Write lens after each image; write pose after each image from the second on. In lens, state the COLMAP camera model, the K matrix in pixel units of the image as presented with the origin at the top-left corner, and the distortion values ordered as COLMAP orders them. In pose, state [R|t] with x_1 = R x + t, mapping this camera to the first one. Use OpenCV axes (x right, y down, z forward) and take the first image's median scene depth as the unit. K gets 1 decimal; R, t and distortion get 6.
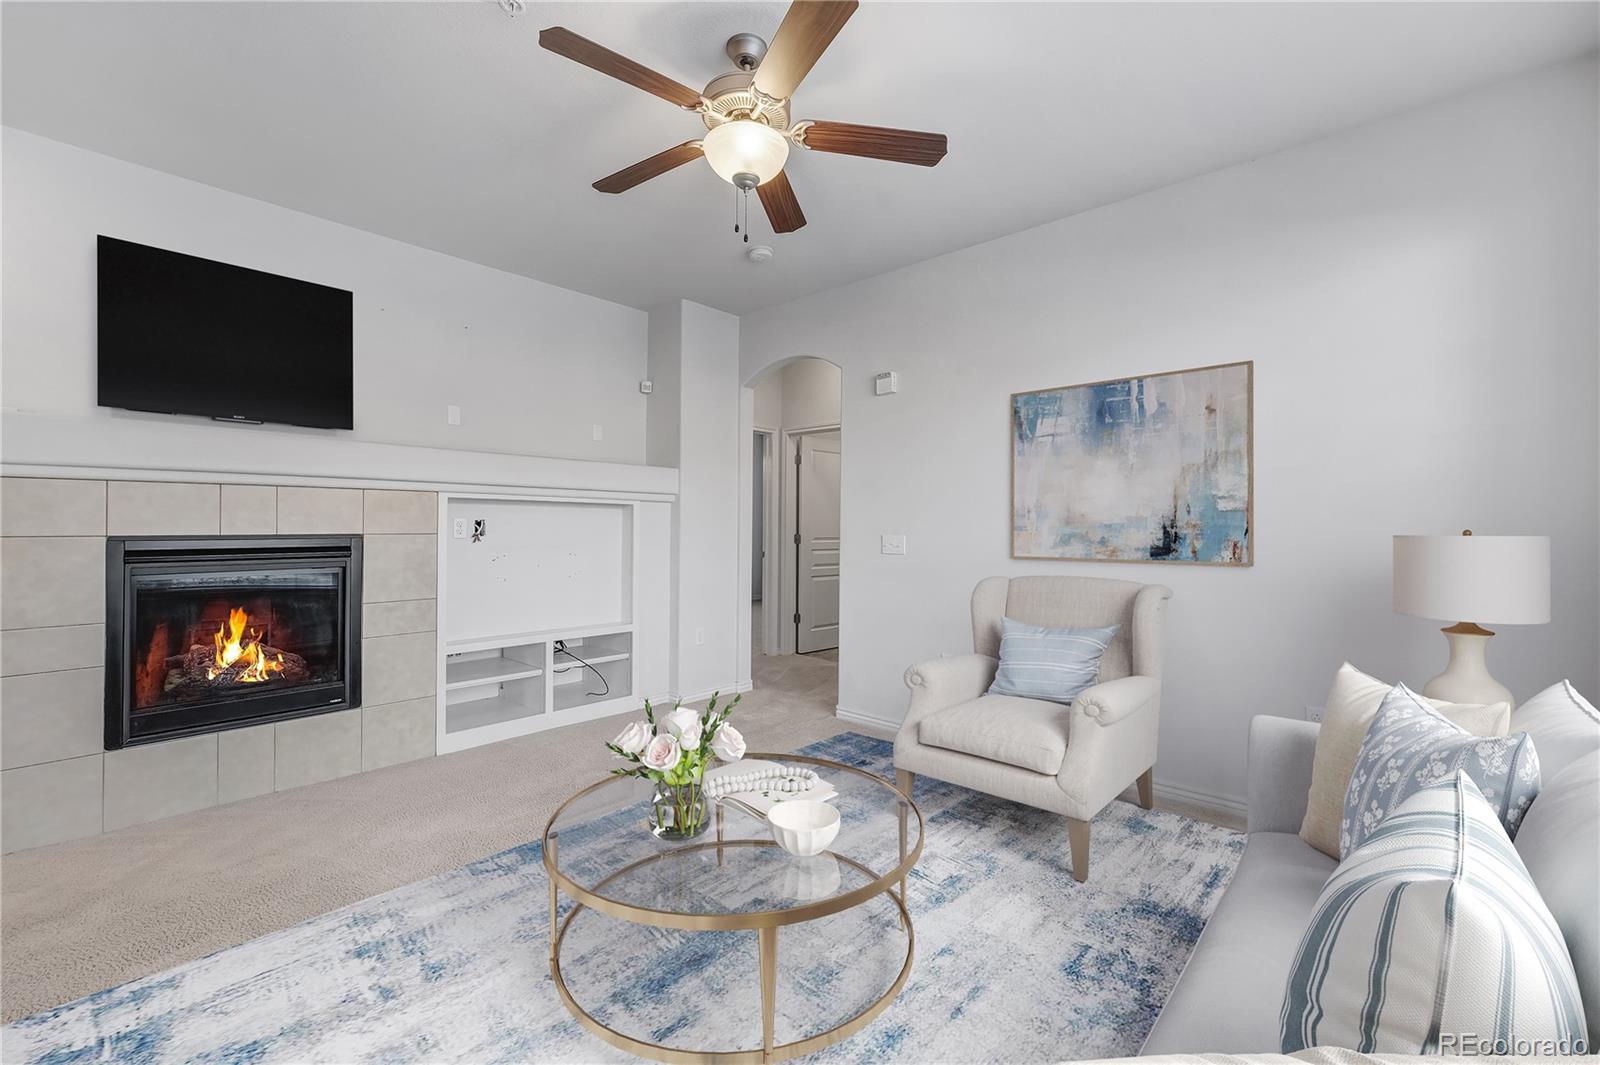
lens RADIAL K [[691.0, 0, 737.1], [0, 691.0, 539.3], [0, 0, 1]] dist [0.000485, 0.000279]
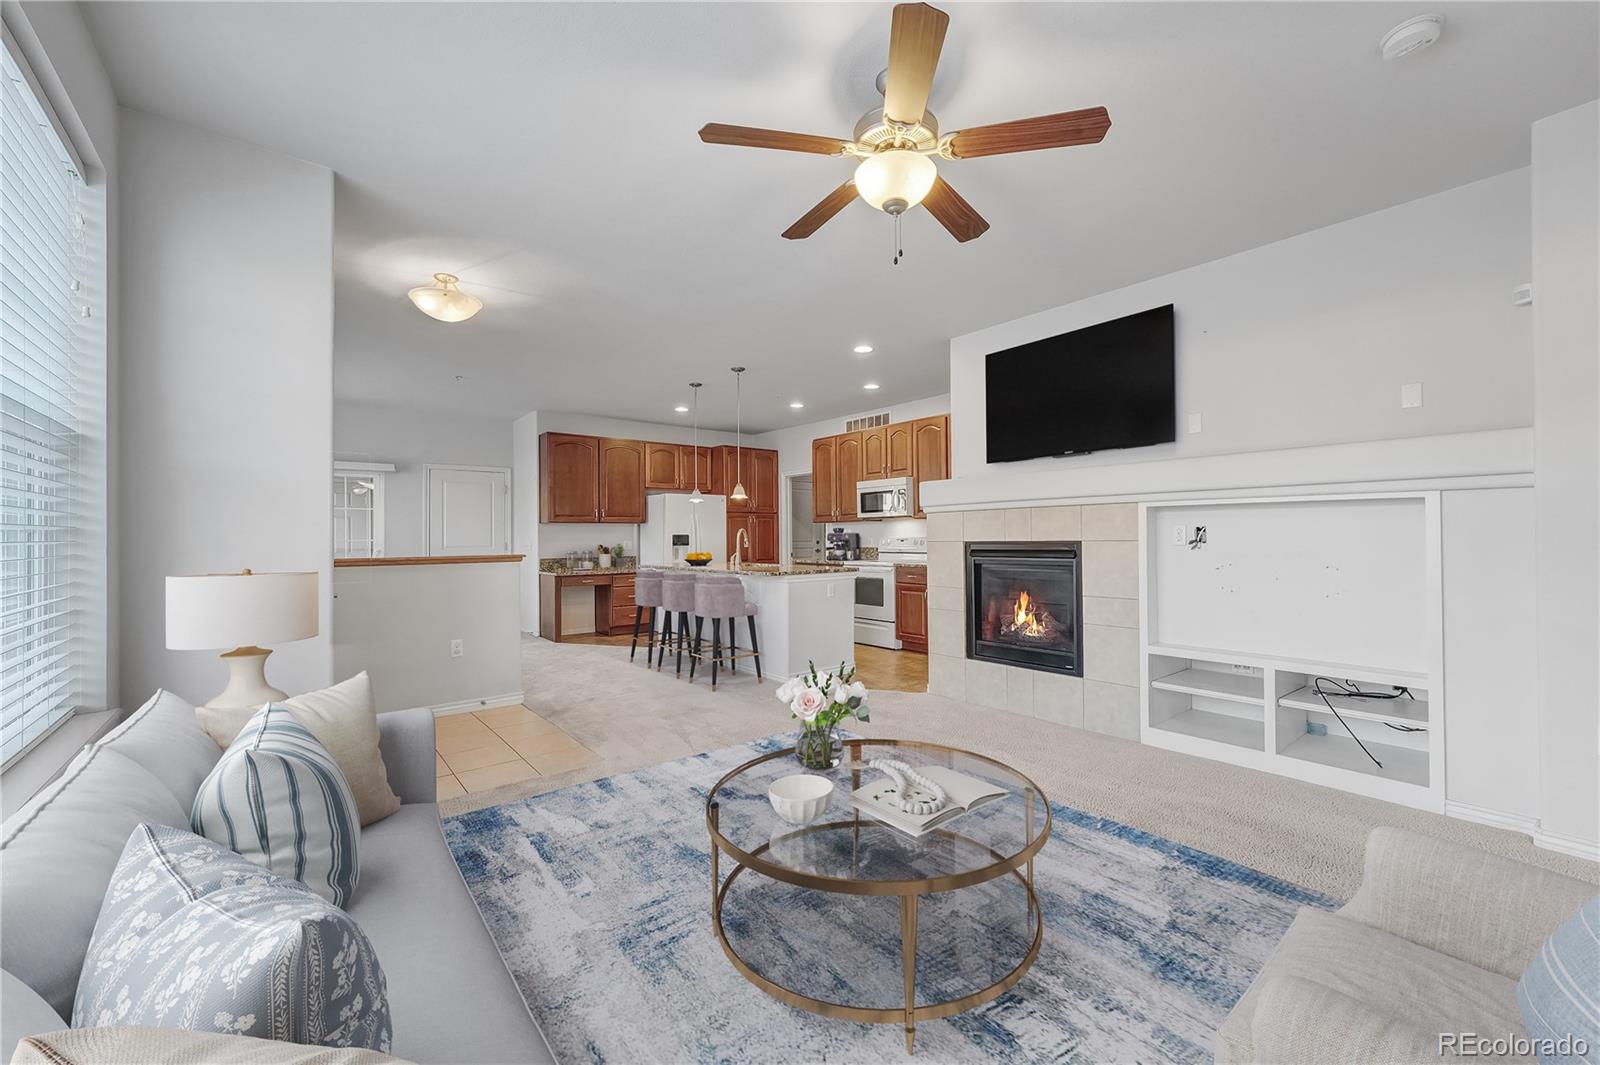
lens RADIAL K [[640.9, 0, 800.0], [0, 640.9, 532.5], [0, 0, 1]] dist [-0.013495, -0.000136]
pose [[-0.120977, -0.015118, -0.992540, 0.722395], [-0.015587, 0.999790, -0.013328, -0.003223], [0.992533, 0.013858, -0.121187, 0.637764]]
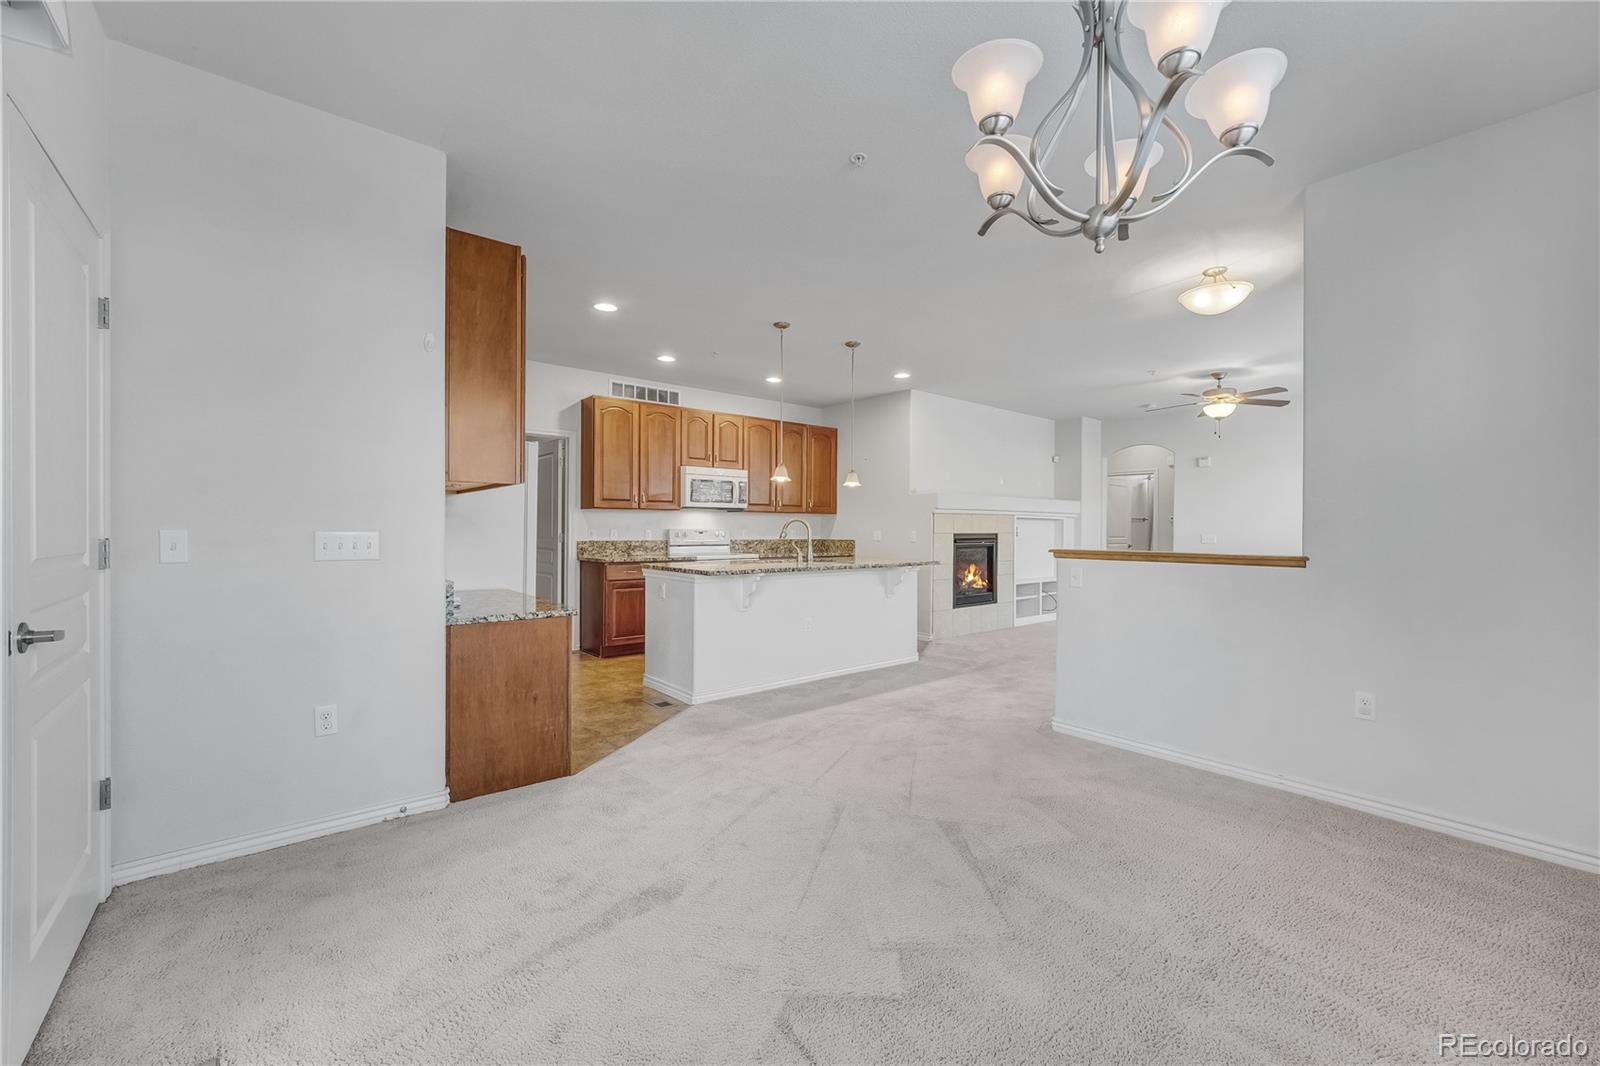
lens RADIAL K [[640.9, 0, 800.0], [0, 640.9, 533.0], [0, 0, 1]] dist [-0.013495, -0.000136]
pose [[0.993083, -0.001761, -0.117403, -1.006350], [-0.000242, 0.999855, -0.017045, 0.028038], [0.117416, 0.016956, 0.992938, -1.432119]]
